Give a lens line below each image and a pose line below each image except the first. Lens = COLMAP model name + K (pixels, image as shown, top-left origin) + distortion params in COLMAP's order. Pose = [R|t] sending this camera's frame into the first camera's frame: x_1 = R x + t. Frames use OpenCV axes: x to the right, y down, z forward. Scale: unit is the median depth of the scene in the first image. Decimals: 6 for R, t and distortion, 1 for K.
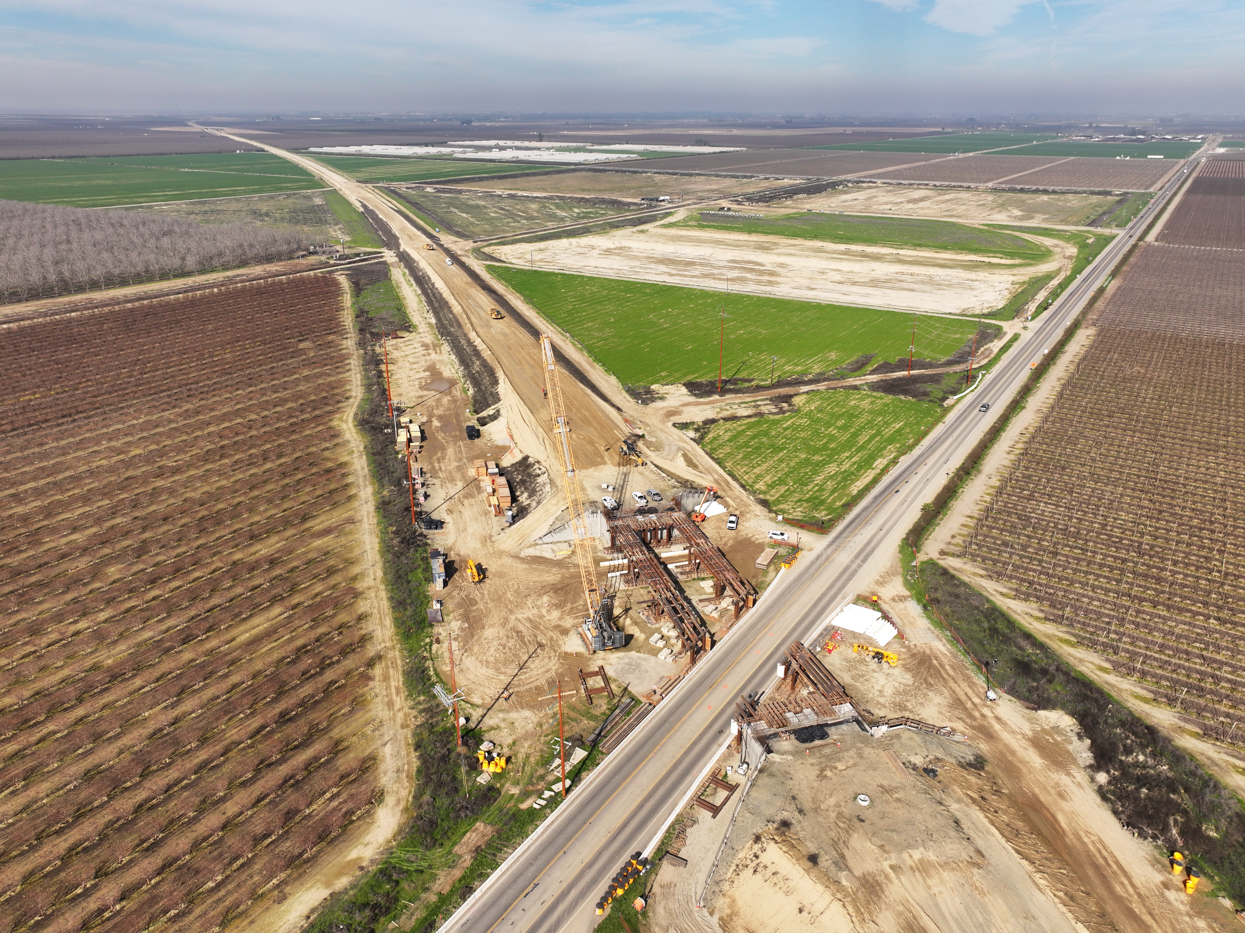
lens RADIAL K [[873.4, 0, 621.8], [0, 873.4, 464.5], [0, 0, 1]] dist [-0.004522, 0.019402]
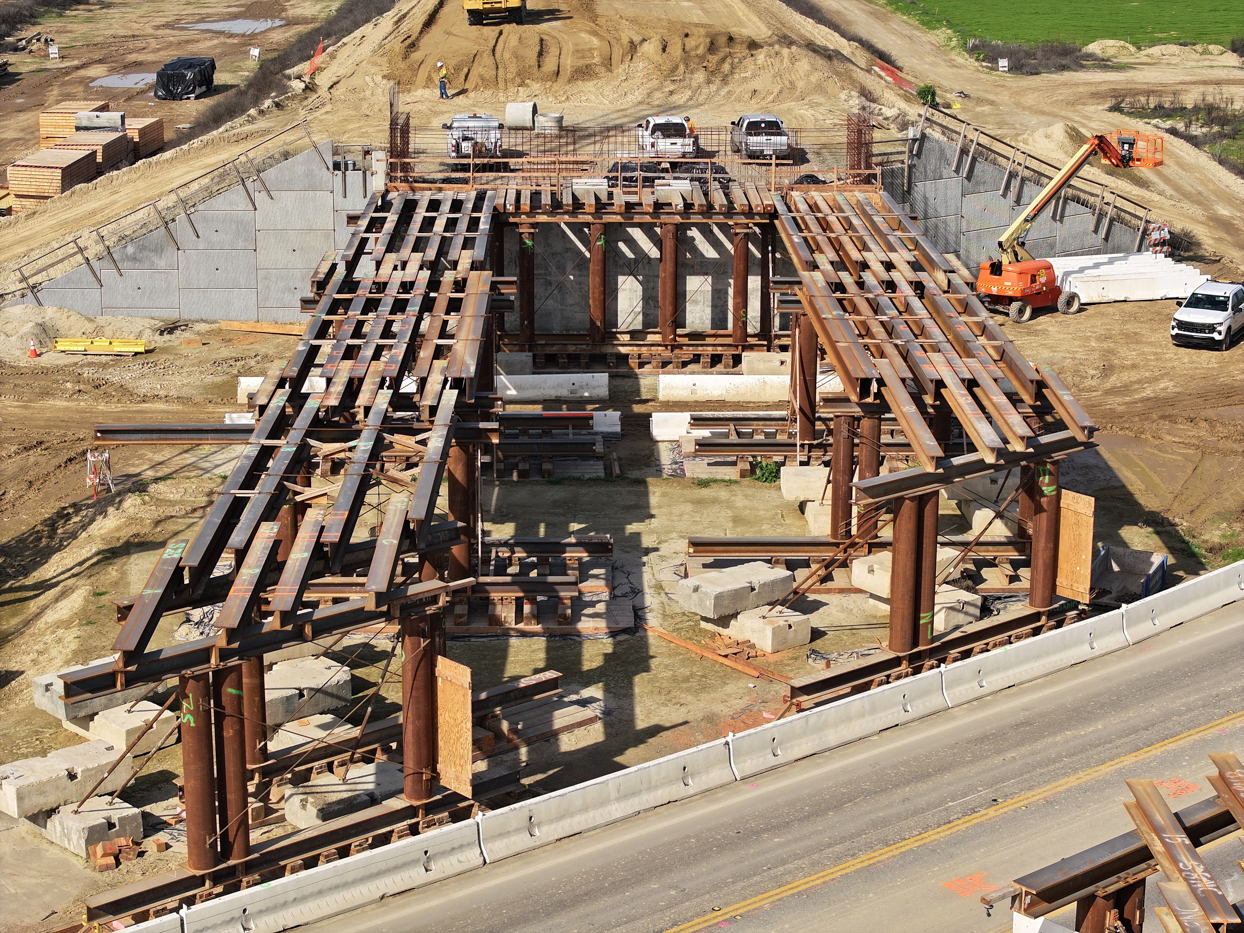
lens RADIAL K [[2481.4, 0, 613.5], [0, 2481.4, 461.2], [0, 0, 1]] dist [-0.138994, 0.000000]
pose [[0.960133, 0.069811, -0.270686, 0.181905], [-0.103818, 0.988109, -0.113411, 0.194748], [0.259550, 0.136991, 0.955964, 0.689187]]
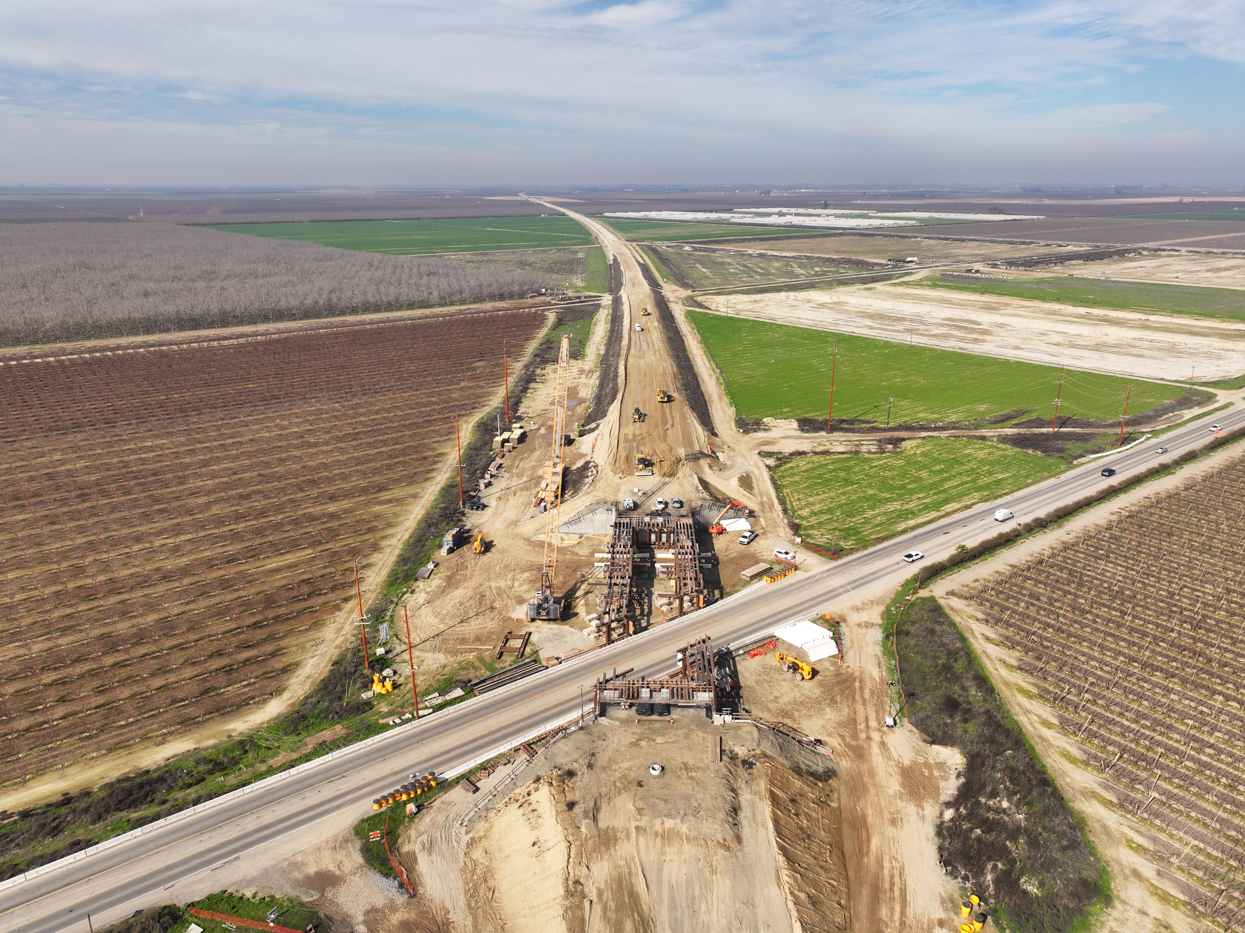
lens RADIAL K [[873.4, 0, 623.2], [0, 873.4, 464.3], [0, 0, 1]] dist [-0.004522, 0.019402]
pose [[0.946037, 0.095904, -0.309542, 0.369398], [-0.118564, 0.991411, -0.055196, 0.068916], [0.301590, 0.088918, 0.949282, 0.005237]]
